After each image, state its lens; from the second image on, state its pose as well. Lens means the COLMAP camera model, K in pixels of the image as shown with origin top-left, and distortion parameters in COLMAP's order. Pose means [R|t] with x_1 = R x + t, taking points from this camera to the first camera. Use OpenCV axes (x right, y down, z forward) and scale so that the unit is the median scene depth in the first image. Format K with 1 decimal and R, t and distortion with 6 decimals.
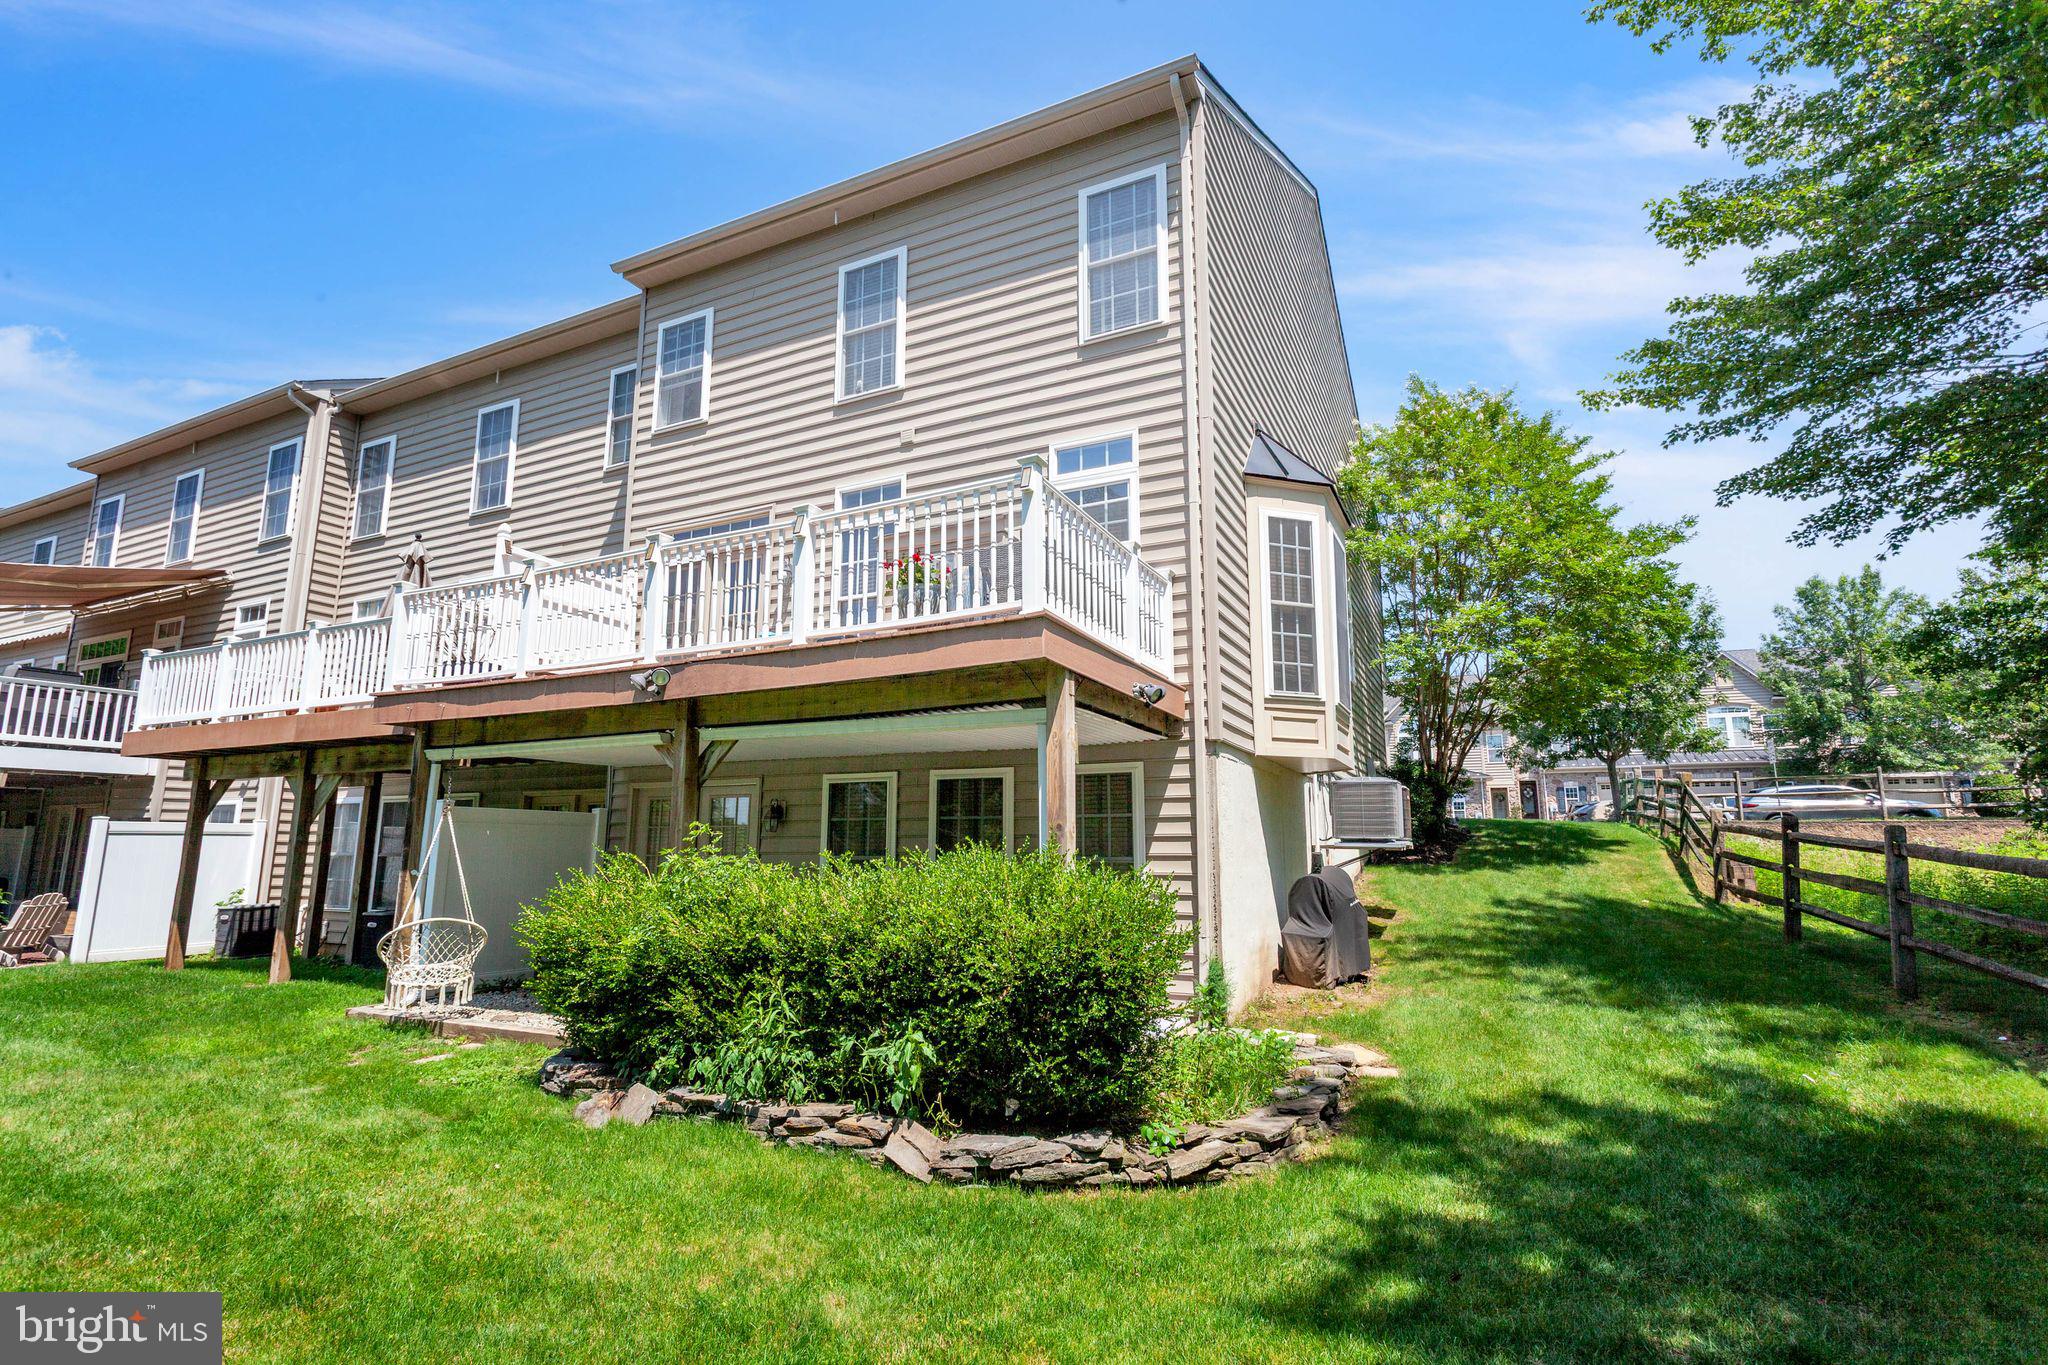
lens RADIAL K [[978.9, 0, 1013.0], [0, 978.9, 688.5], [0, 0, 1]] dist [0.000791, 0.008023]
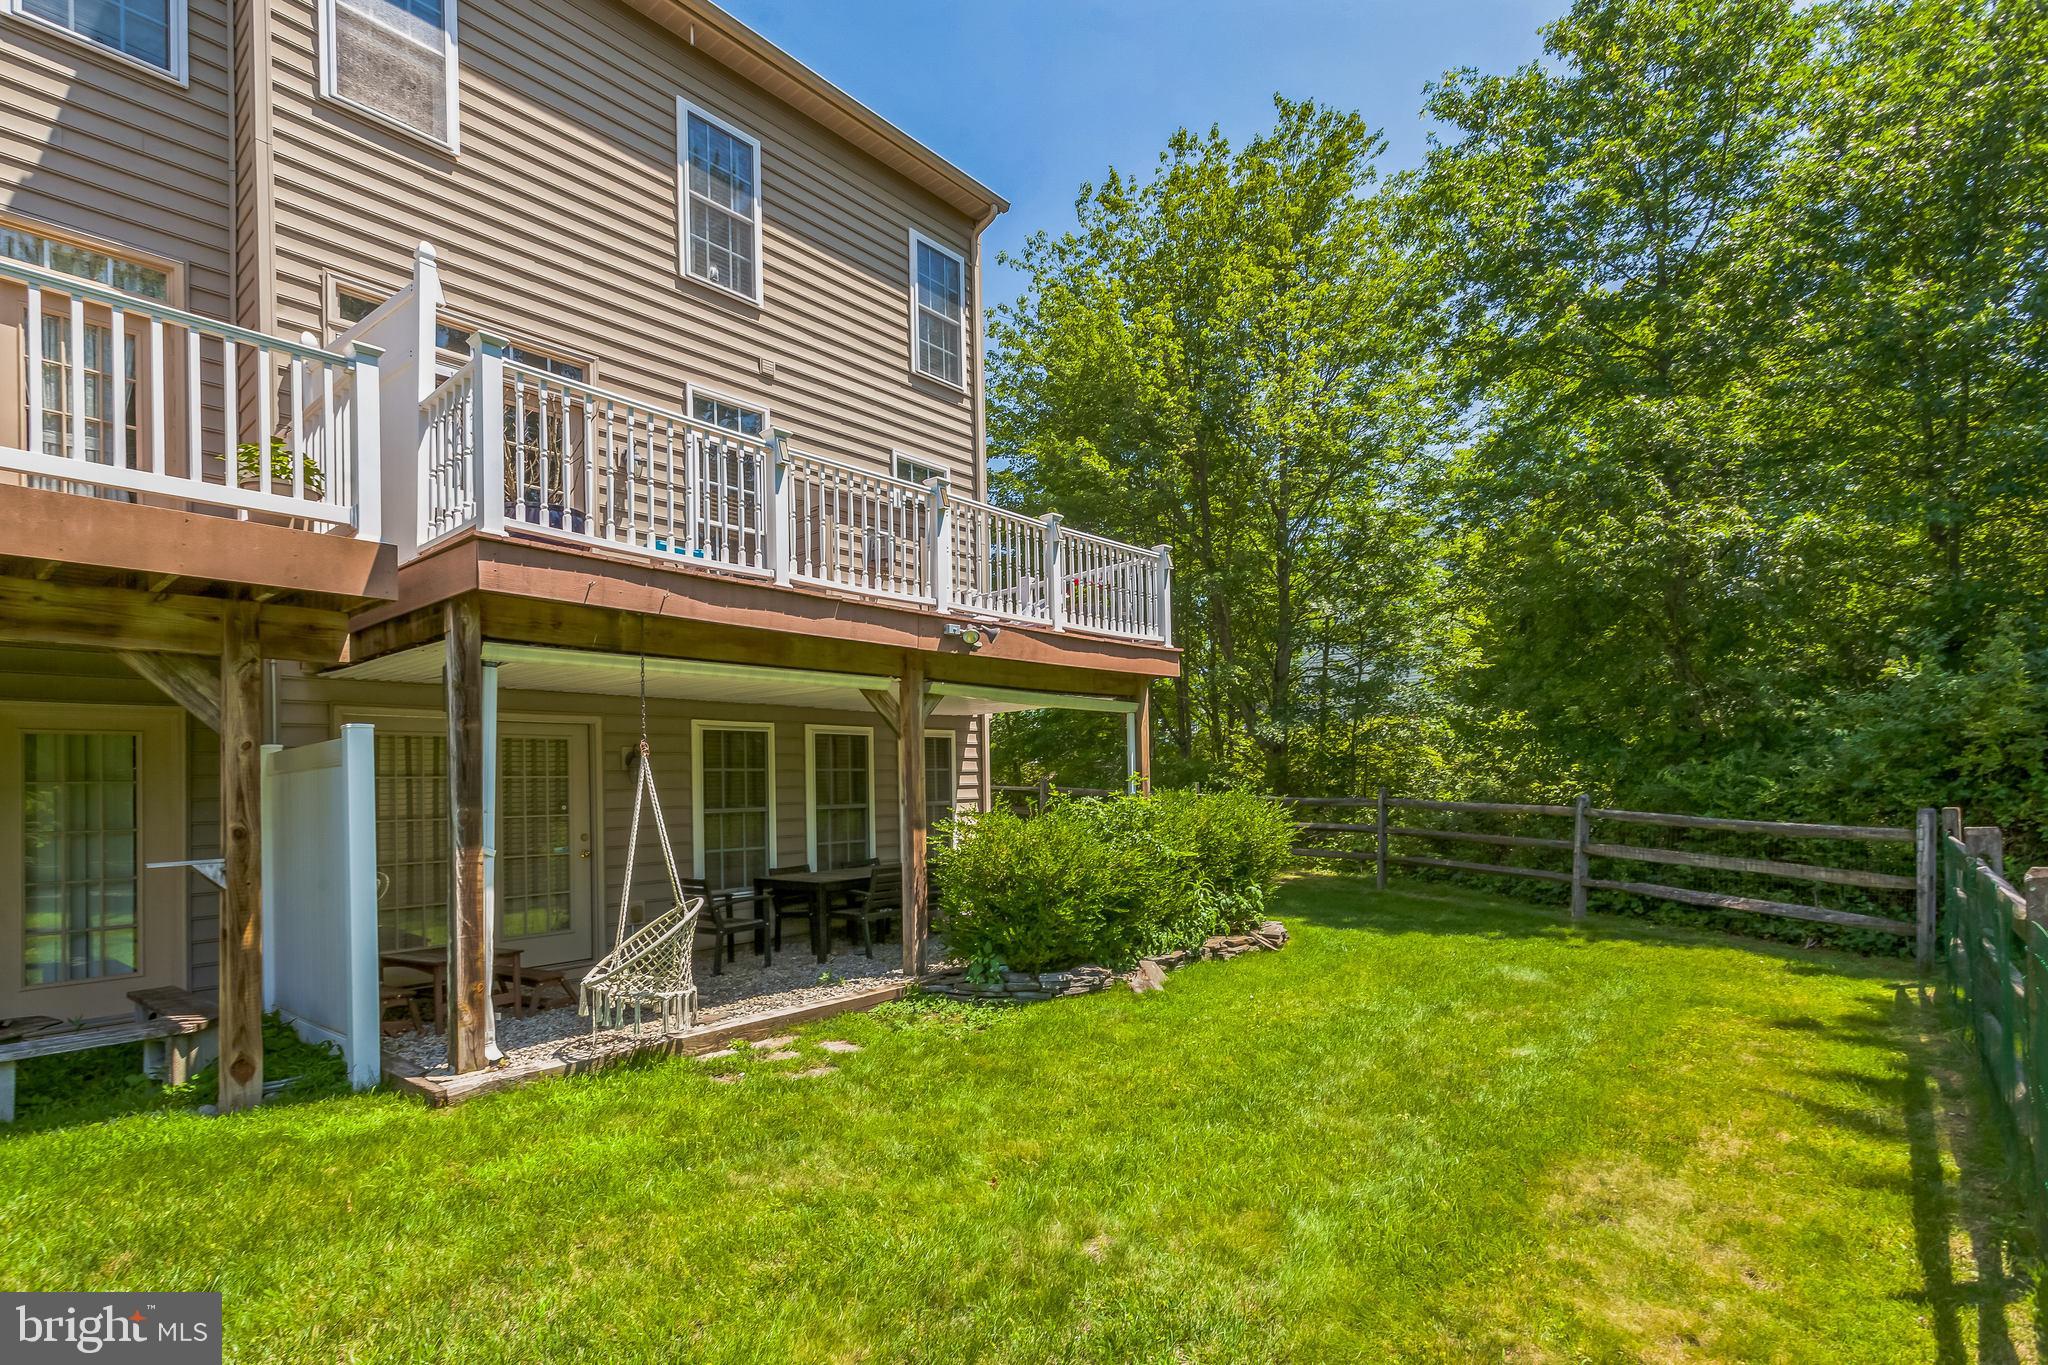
lens RADIAL K [[958.1, 0, 1019.1], [0, 958.1, 784.8], [0, 0, 1]] dist [0.000877, 0.000241]
pose [[0.260020, -0.005484, 0.965588, -0.921993], [-0.137882, 0.989526, 0.042750, 0.065905], [-0.955708, -0.144253, 0.256540, 0.466068]]
